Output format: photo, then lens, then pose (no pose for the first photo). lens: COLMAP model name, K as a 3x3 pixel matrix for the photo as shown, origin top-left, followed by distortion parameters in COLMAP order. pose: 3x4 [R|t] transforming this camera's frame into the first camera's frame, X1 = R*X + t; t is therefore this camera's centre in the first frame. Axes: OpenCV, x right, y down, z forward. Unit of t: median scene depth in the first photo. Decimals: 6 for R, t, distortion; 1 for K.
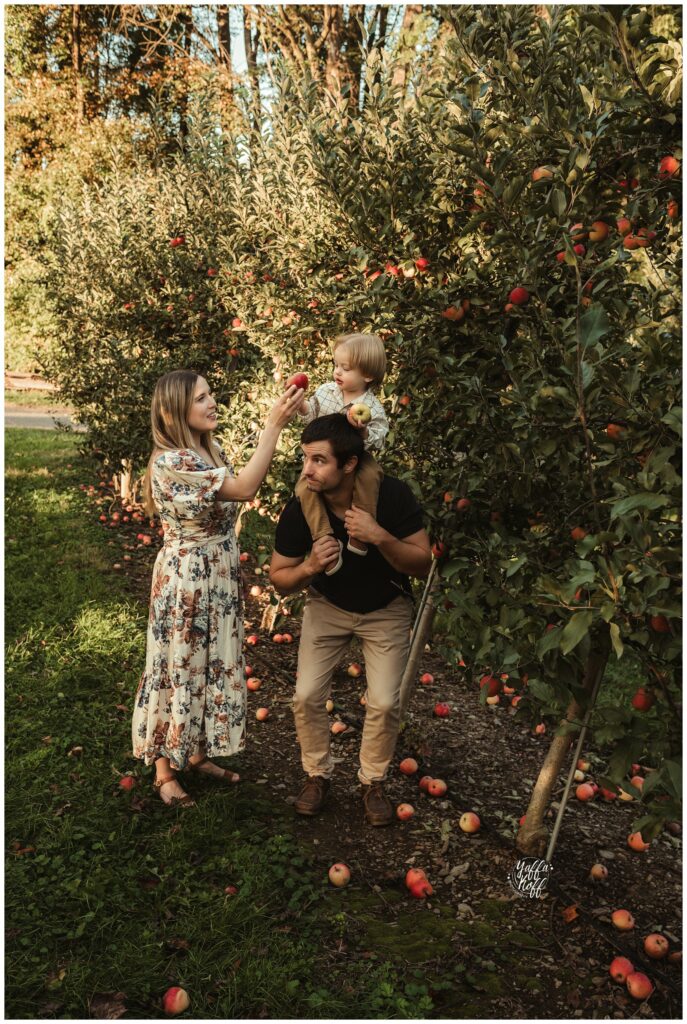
lens RADIAL K [[971.0, 0, 348.0], [0, 971.0, 516.5], [0, 0, 1]] dist [-0.061509, 0.097813]
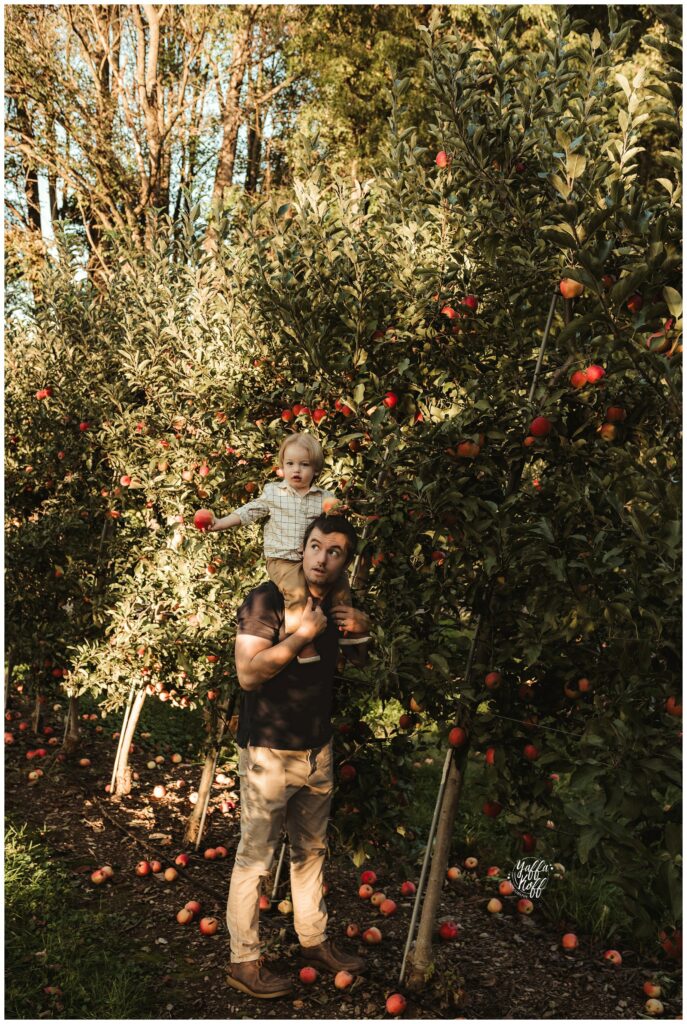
lens RADIAL K [[971.0, 0, 348.0], [0, 971.0, 516.5], [0, 0, 1]] dist [-0.061509, 0.097813]
pose [[0.980092, -0.050304, 0.192065, -0.131312], [0.080228, 0.985218, -0.151355, -0.029692], [-0.181612, 0.163751, 0.969640, 0.183255]]
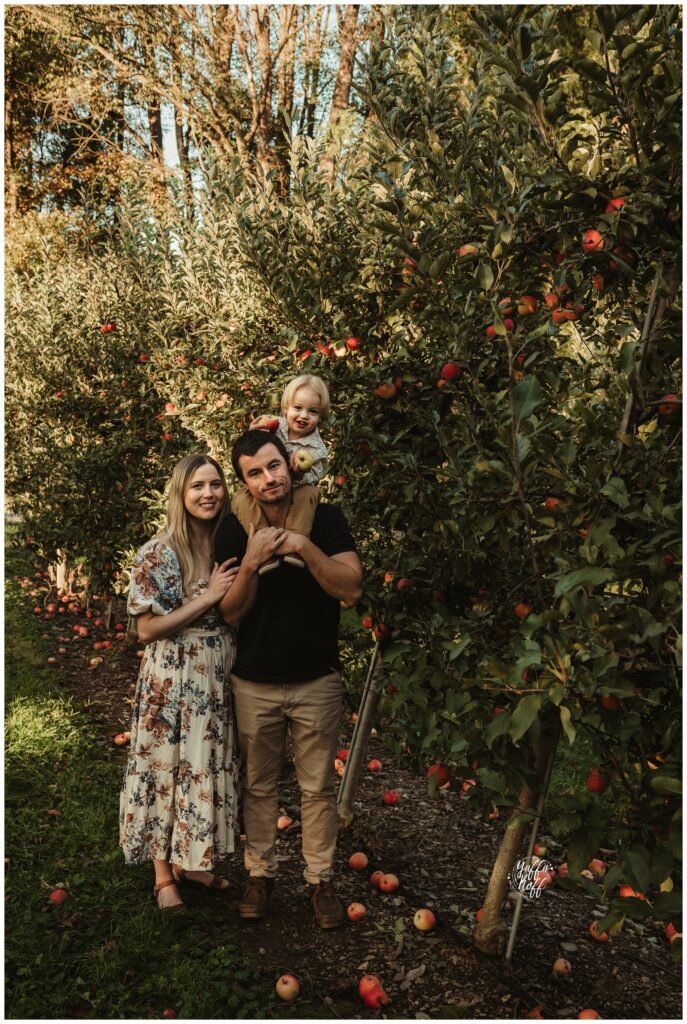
lens RADIAL K [[971.0, 0, 348.0], [0, 971.0, 516.5], [0, 0, 1]] dist [-0.061509, 0.097813]
pose [[0.997671, -0.032354, 0.060056, 0.005537], [0.037227, 0.995947, -0.081878, -0.002132], [-0.057163, 0.083923, 0.994831, 0.022781]]
